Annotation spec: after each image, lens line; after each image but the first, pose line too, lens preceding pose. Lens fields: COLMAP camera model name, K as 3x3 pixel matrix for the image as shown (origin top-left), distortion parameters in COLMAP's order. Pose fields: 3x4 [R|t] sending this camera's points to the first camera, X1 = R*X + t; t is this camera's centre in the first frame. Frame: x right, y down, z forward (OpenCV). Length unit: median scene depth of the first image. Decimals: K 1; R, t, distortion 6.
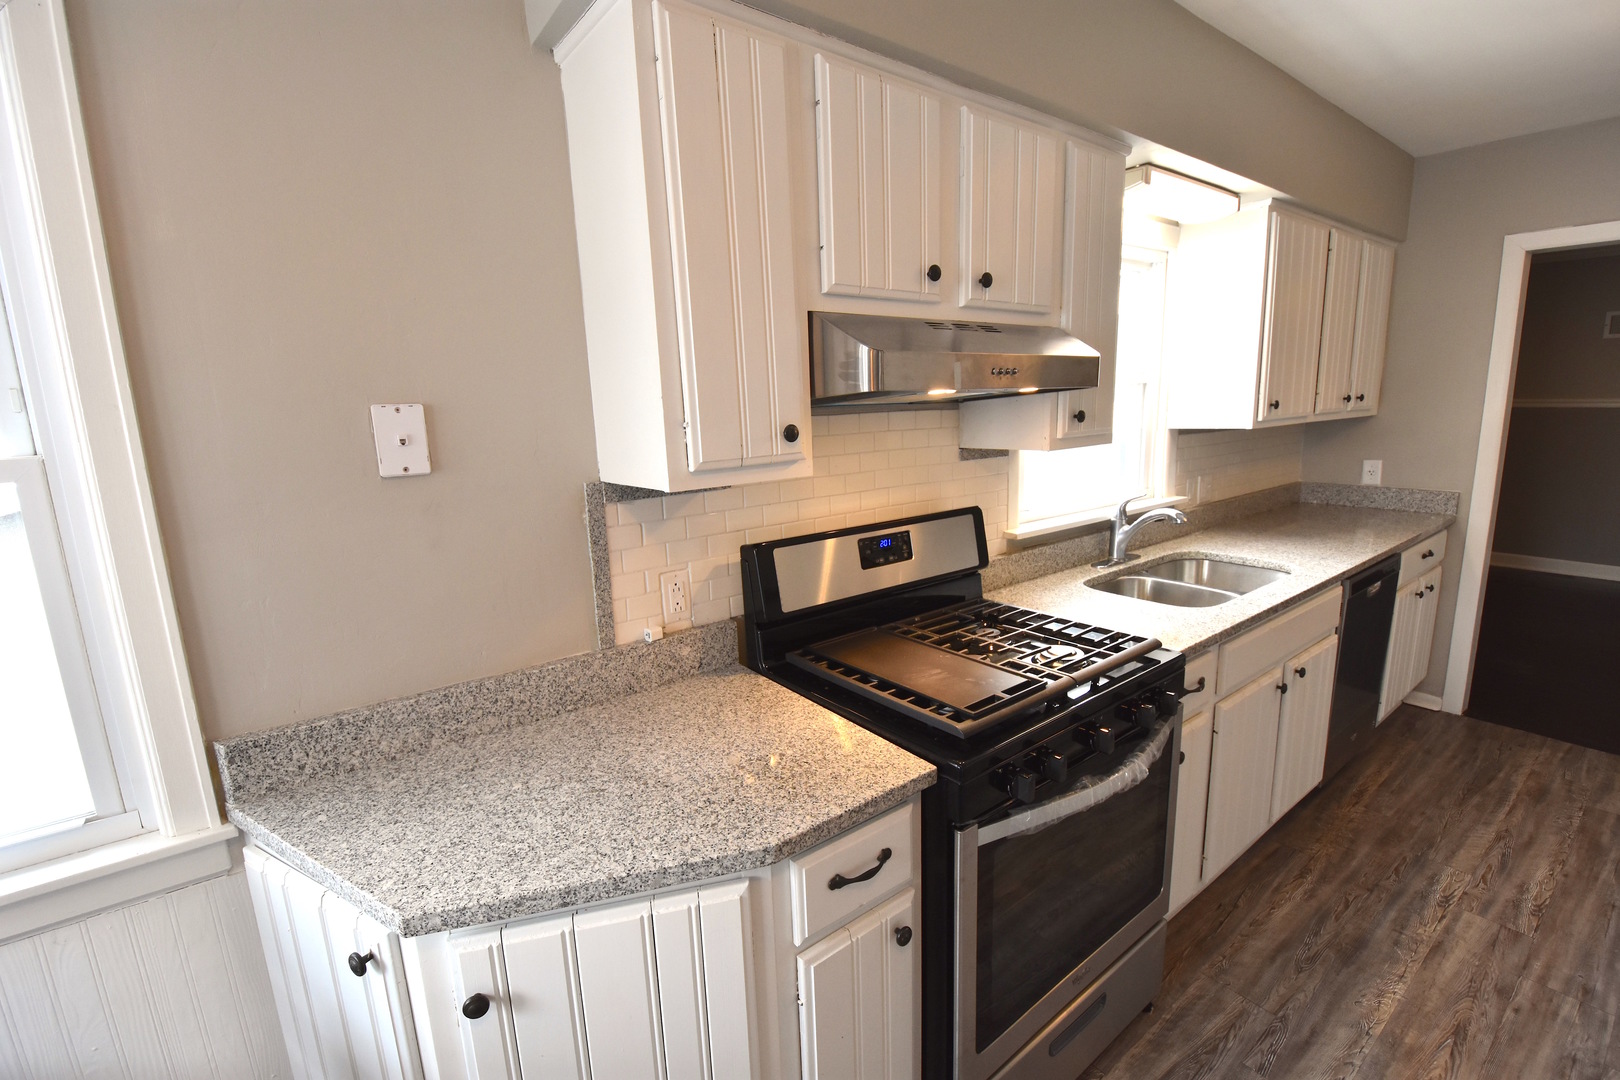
lens RADIAL K [[718.0, 0, 813.5], [0, 718.0, 547.6], [0, 0, 1]] dist [0.034132, -0.026082]
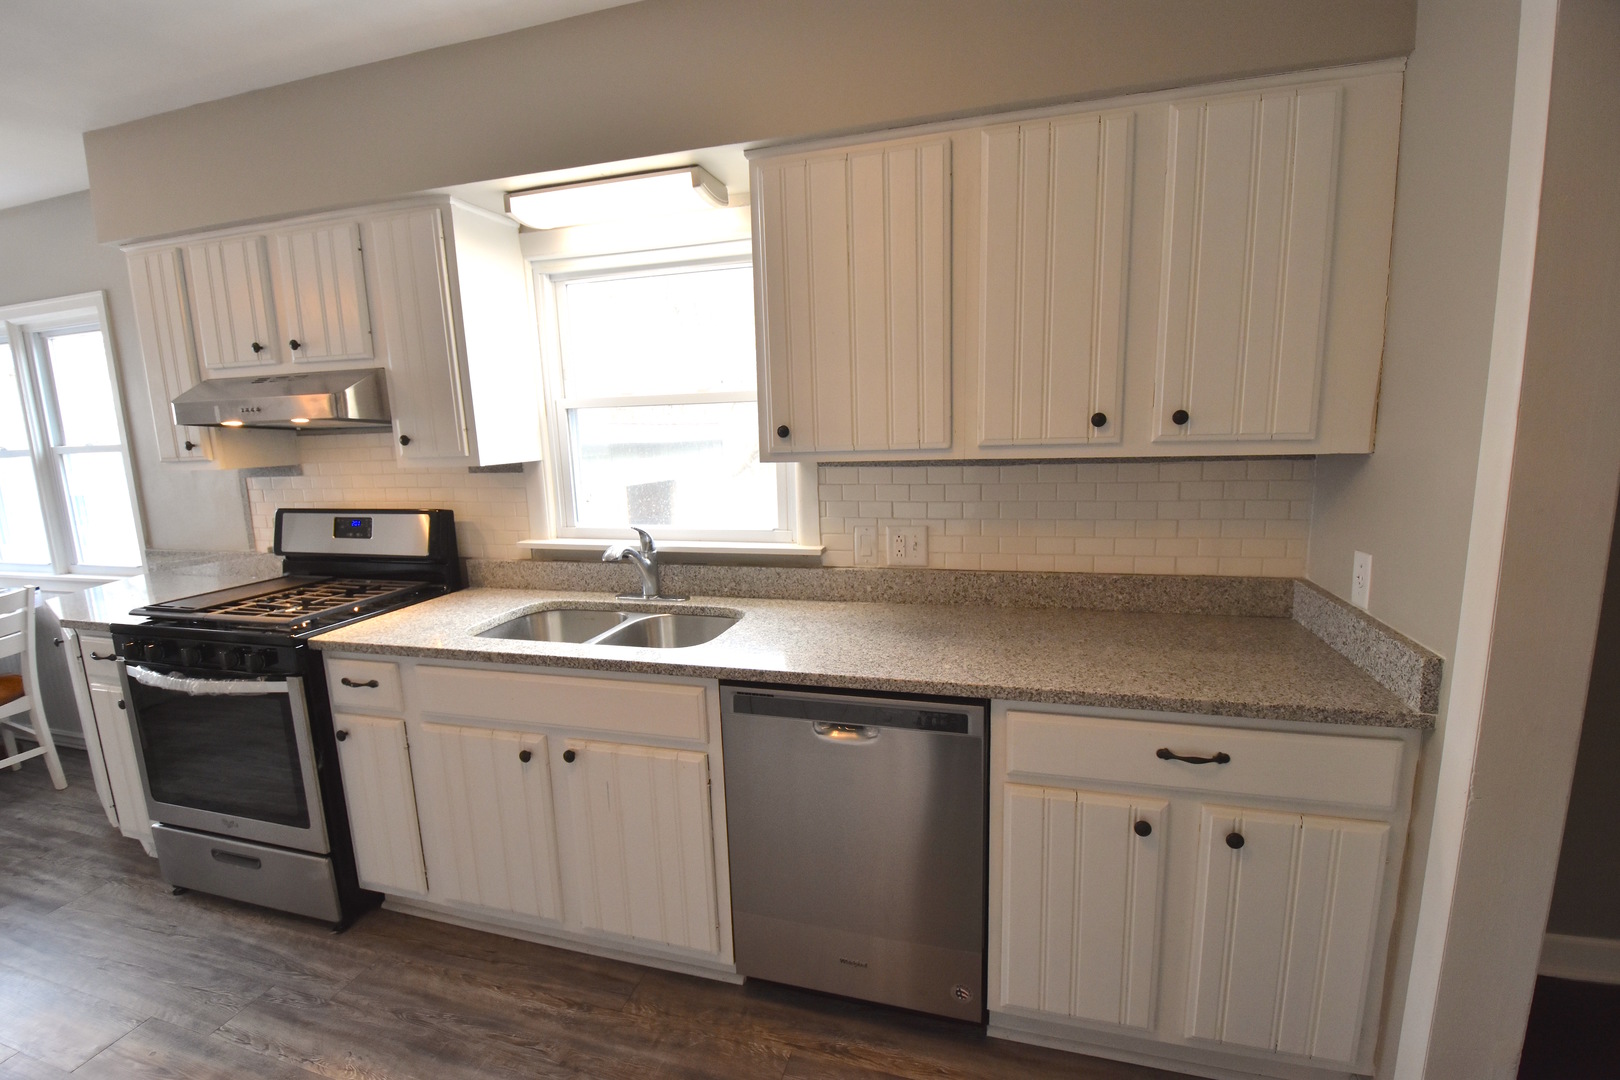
lens RADIAL K [[718.0, 0, 813.5], [0, 718.0, 547.6], [0, 0, 1]] dist [0.034132, -0.026082]
pose [[0.567103, 0.149370, -0.809989, 1.860815], [-0.147749, 0.985915, 0.078368, -0.214586], [0.810286, 0.075233, 0.581185, 0.925185]]
